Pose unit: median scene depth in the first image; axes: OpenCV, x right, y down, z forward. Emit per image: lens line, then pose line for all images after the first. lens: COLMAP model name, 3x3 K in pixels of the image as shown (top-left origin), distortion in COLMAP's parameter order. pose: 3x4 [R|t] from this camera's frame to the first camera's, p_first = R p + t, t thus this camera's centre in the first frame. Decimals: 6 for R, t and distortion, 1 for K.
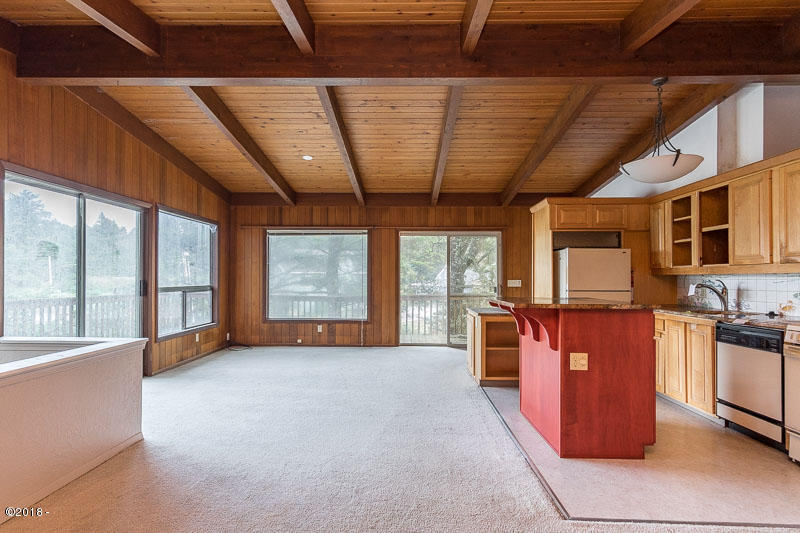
lens RADIAL K [[423.6, 0, 400.5], [0, 423.6, 275.4], [0, 0, 1]] dist [0.003883, 0.000016]
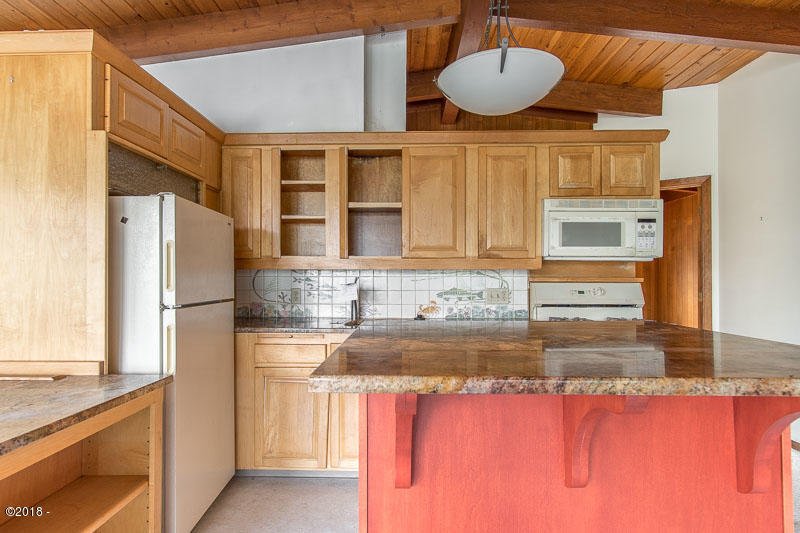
lens RADIAL K [[423.6, 0, 400.5], [0, 423.6, 275.4], [0, 0, 1]] dist [0.003883, 0.000016]
pose [[0.004690, -0.002012, 0.999987, 0.024902], [-0.007827, 0.999967, 0.002049, 0.003995], [-0.999958, -0.007836, 0.004674, 0.880774]]
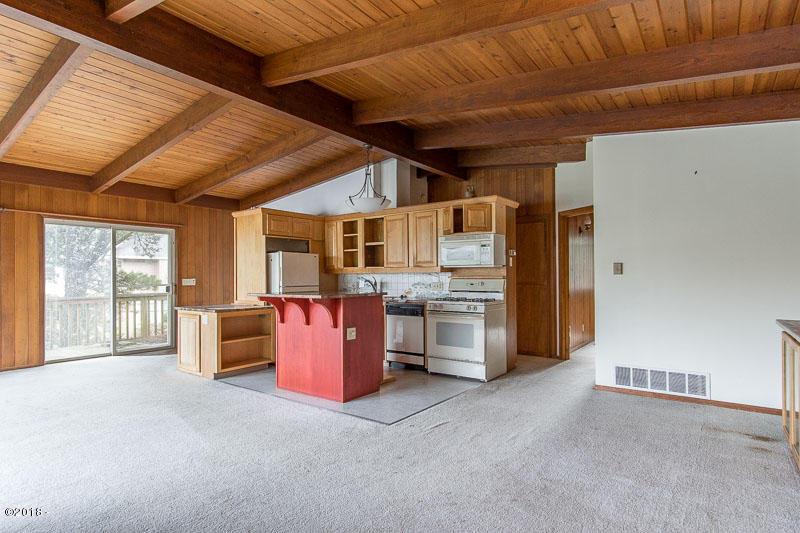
lens RADIAL K [[423.6, 0, 400.5], [0, 423.6, 275.4], [0, 0, 1]] dist [0.003883, 0.000016]
pose [[0.579832, -0.004565, 0.814723, -0.440473], [0.000977, 0.999987, 0.004908, -0.002066], [-0.814735, -0.002050, 0.579829, 0.014863]]
